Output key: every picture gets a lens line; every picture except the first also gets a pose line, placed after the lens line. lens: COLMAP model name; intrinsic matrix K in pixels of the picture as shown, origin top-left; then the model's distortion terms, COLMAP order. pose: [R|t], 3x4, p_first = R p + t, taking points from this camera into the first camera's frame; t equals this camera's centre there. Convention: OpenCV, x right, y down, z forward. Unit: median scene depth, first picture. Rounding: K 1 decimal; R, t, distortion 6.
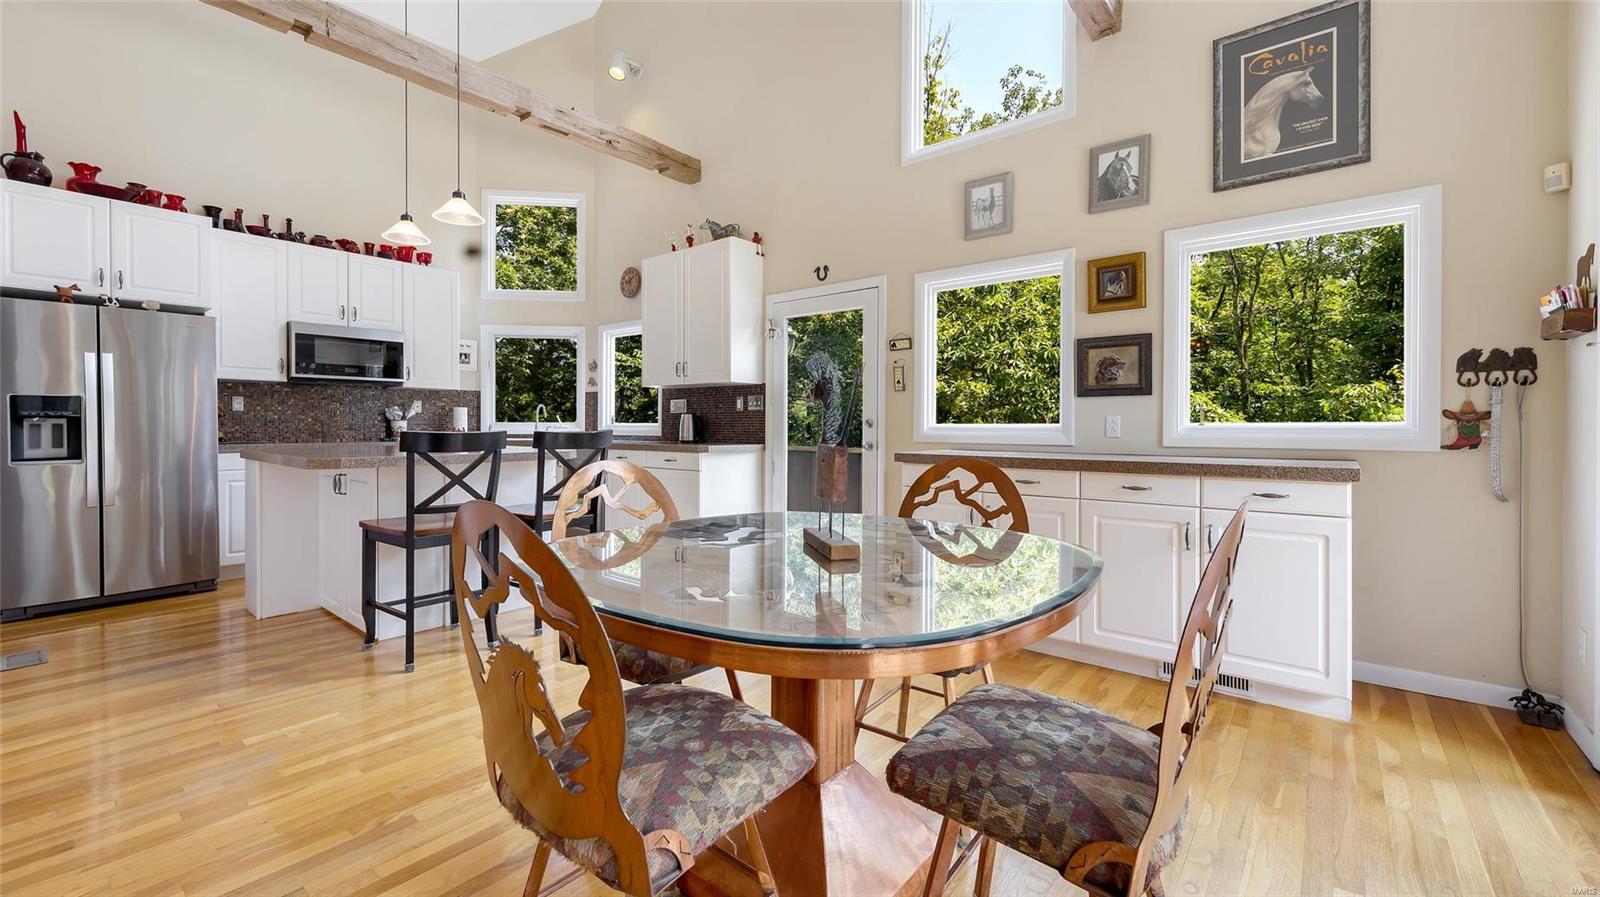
lens RADIAL K [[634.4, 0, 816.2], [0, 634.4, 426.9], [0, 0, 1]] dist [0.005307, 0.000785]
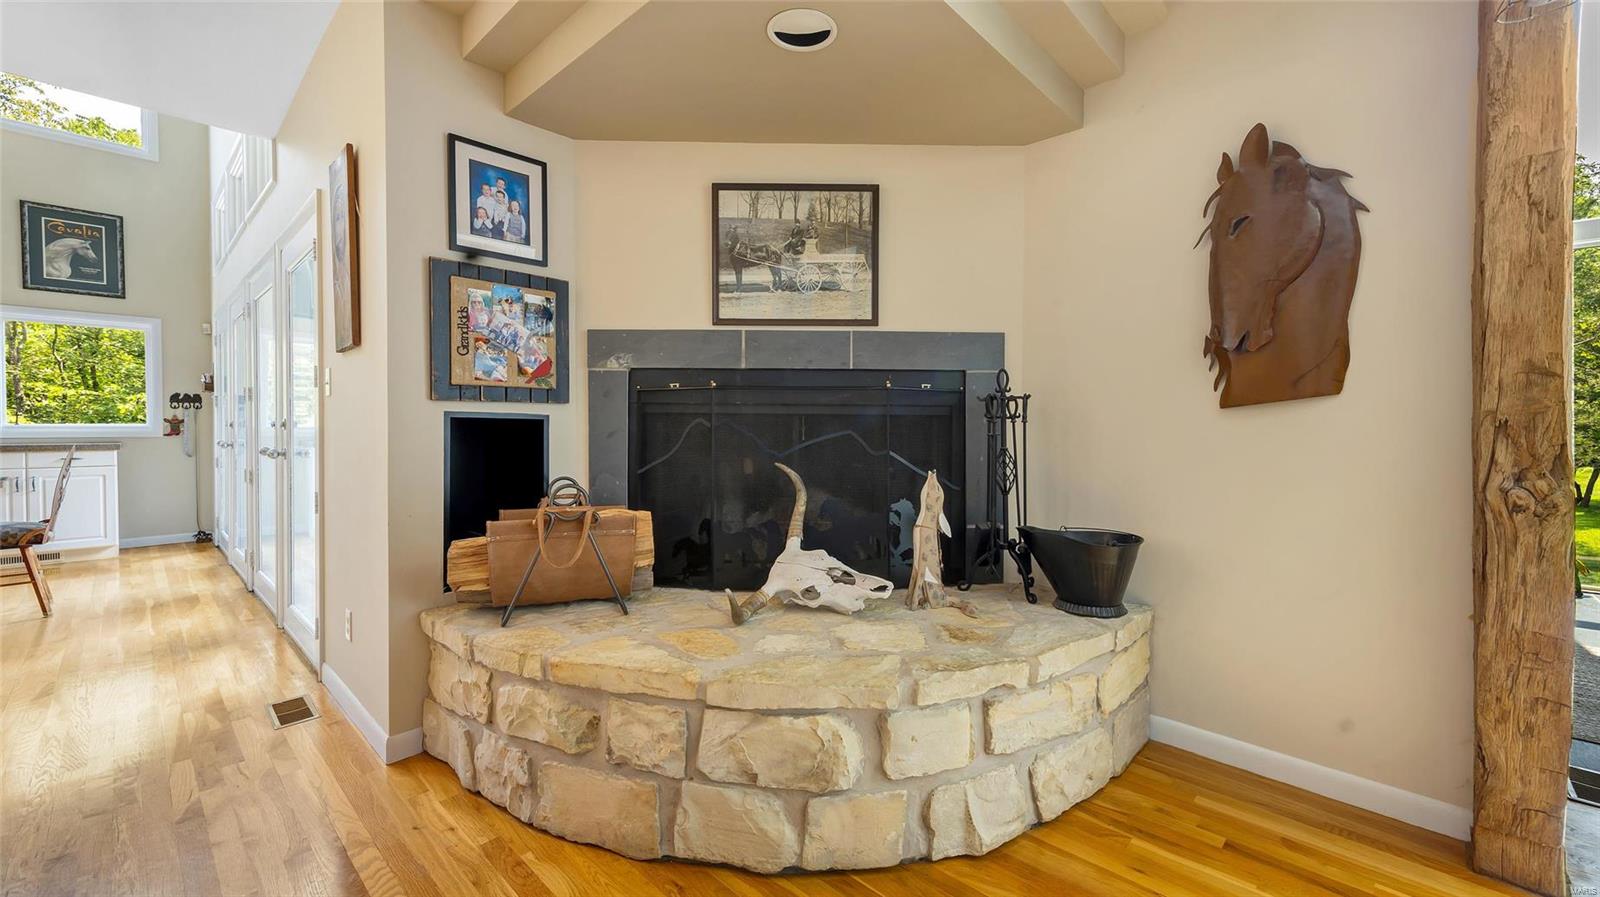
lens RADIAL K [[634.4, 0, 805.1], [0, 634.4, 441.6], [0, 0, 1]] dist [0.005307, 0.000785]
pose [[0.084308, -0.022156, 0.996193, -0.675919], [0.002780, 0.999754, 0.022000, 0.007453], [-0.996436, 0.000915, 0.084349, -0.906966]]
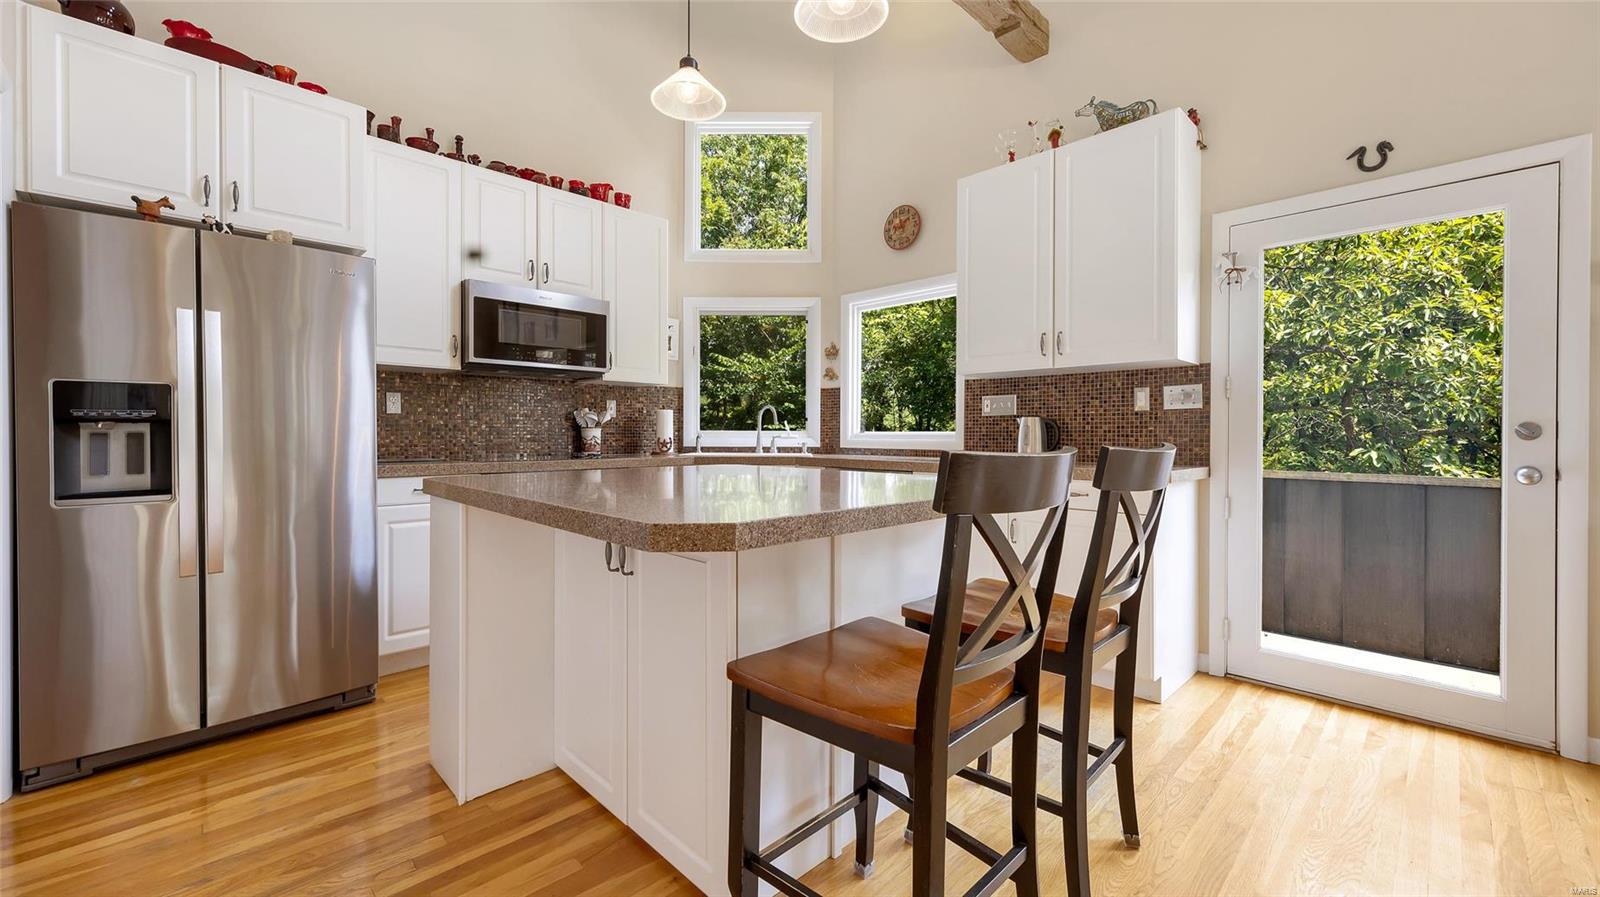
lens RADIAL K [[634.4, 0, 806.0], [0, 634.4, 434.6], [0, 0, 1]] dist [0.005307, 0.000785]
pose [[0.993249, 0.000151, -0.116003, -0.453160], [-0.000411, 0.999997, -0.002214, -0.001472], [0.116003, 0.002247, 0.993246, 0.436701]]
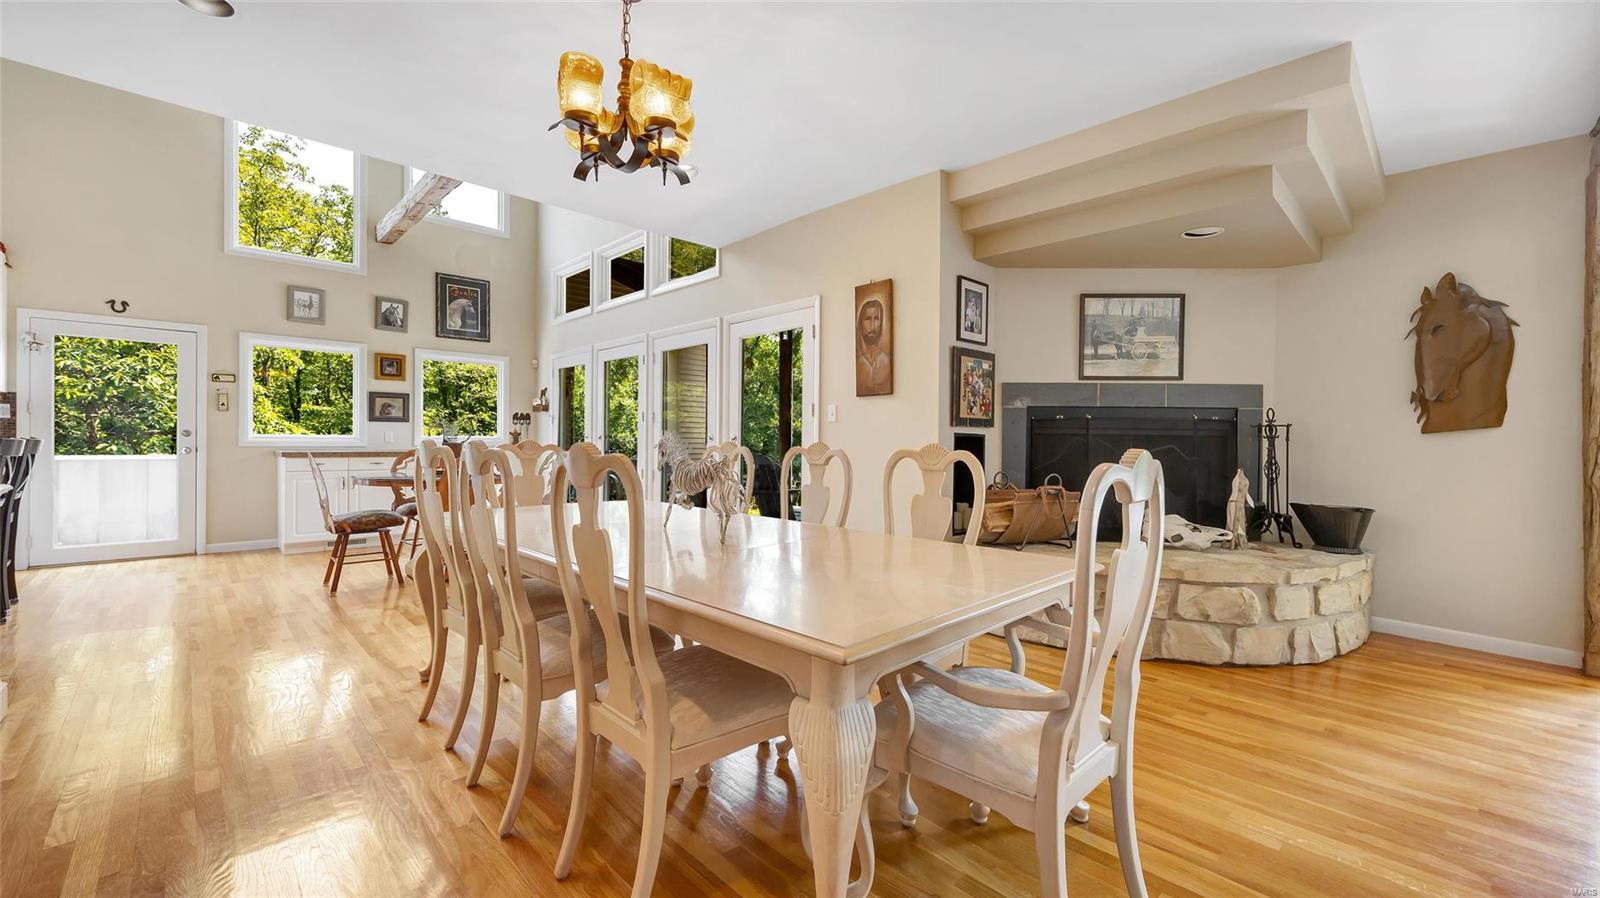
lens RADIAL K [[634.4, 0, 802.0], [0, 634.4, 447.9], [0, 0, 1]] dist [0.005307, 0.000785]
pose [[0.127078, -0.012207, 0.991818, -1.117982], [-0.003017, 0.999915, 0.012693, 0.003977], [-0.991888, -0.004606, 0.127030, -0.462356]]
